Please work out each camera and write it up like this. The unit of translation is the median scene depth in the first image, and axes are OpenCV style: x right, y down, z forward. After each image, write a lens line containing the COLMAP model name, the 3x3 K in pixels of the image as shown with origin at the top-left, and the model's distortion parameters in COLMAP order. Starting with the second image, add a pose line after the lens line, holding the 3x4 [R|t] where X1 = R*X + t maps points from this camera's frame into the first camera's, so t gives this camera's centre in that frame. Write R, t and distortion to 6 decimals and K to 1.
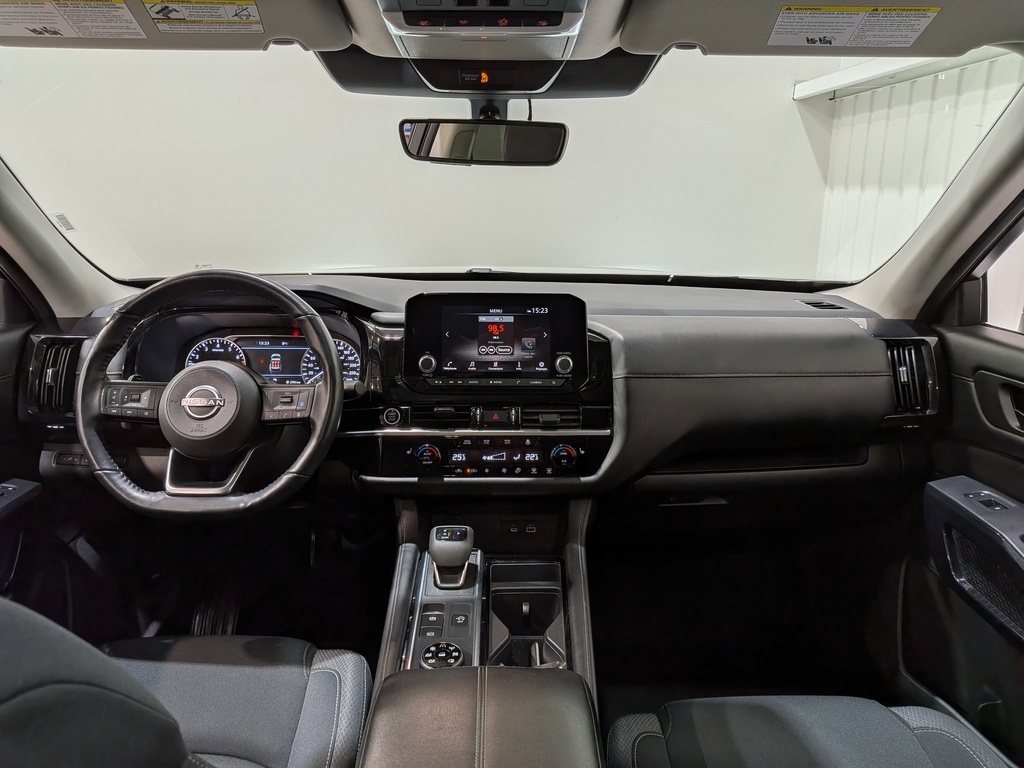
lens RADIAL K [[745.0, 0, 516.1], [0, 745.0, 386.5], [0, 0, 1]] dist [0.058647, -0.099862]
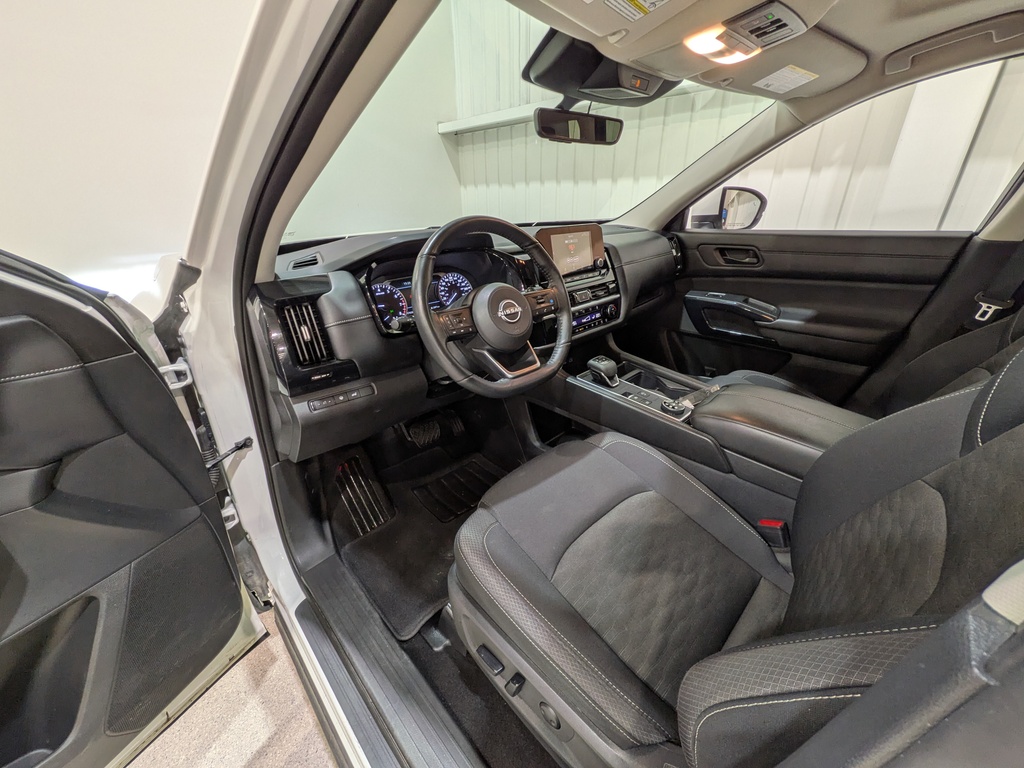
lens RADIAL K [[404.7, 0, 514.9], [0, 404.7, 388.9], [0, 0, 1]] dist [-0.006301, 0.000030]
pose [[0.729210, -0.310547, 0.609765, -0.801613], [0.197151, 0.948652, 0.247369, -0.022518], [-0.655274, -0.060168, 0.752991, 0.360370]]
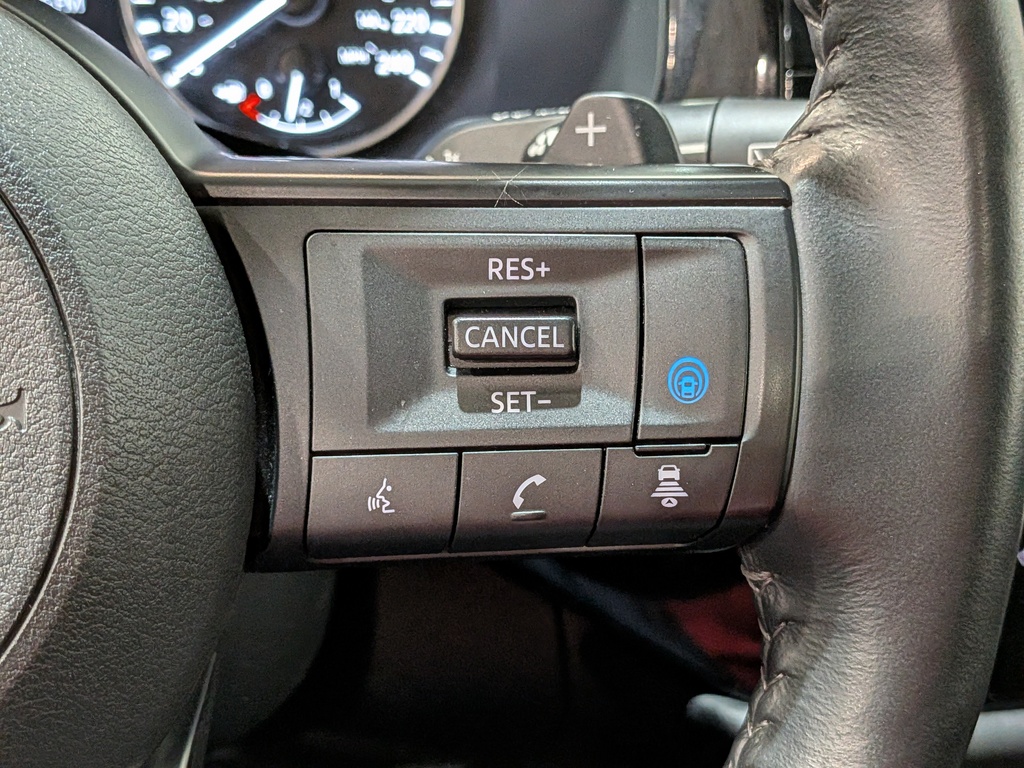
lens RADIAL K [[1507.4, 0, 497.4], [0, 1507.4, 411.5], [0, 0, 1]] dist [0.082149, 0.000000]
pose [[0.981467, -0.046946, 0.185791, -0.309214], [-0.000669, 0.968683, 0.248301, -0.020669], [-0.191630, -0.243824, 0.950699, 0.712122]]
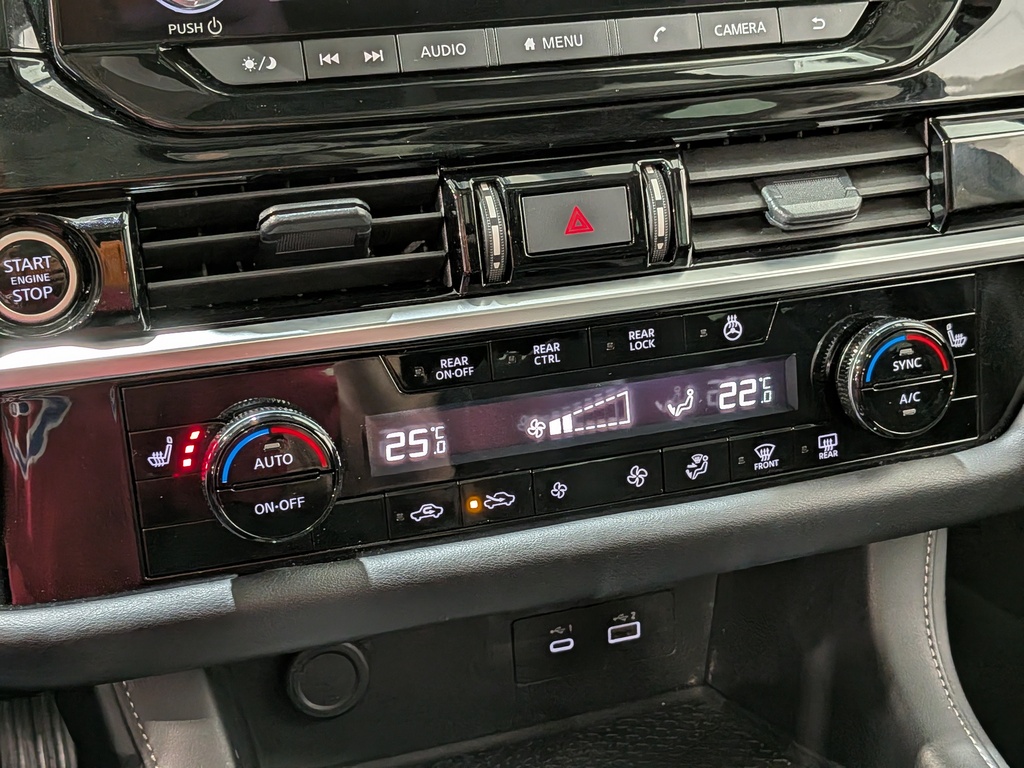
lens RADIAL K [[1514.7, 0, 520.7], [0, 1514.7, 428.8], [0, 0, 1]] dist [0.075300, 0.000000]
pose [[0.954836, -0.139205, 0.262509, -0.154949], [0.067000, 0.961583, 0.266213, -0.015221], [-0.289482, -0.236602, 0.927480, 0.609942]]
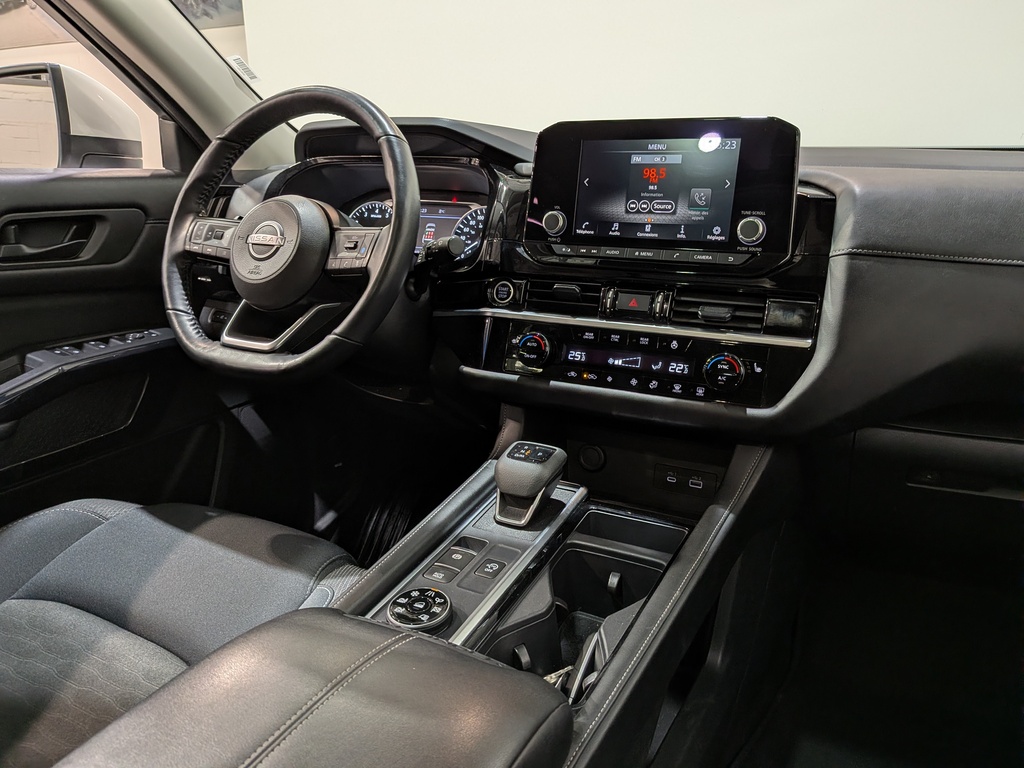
lens RADIAL K [[745.0, 0, 518.2], [0, 745.0, 384.6], [0, 0, 1]] dist [0.058647, -0.099862]
pose [[0.878063, 0.129627, -0.460655, 0.203073], [-0.113397, 0.991558, 0.062873, 0.083278], [0.464916, -0.002970, 0.885350, 0.342522]]
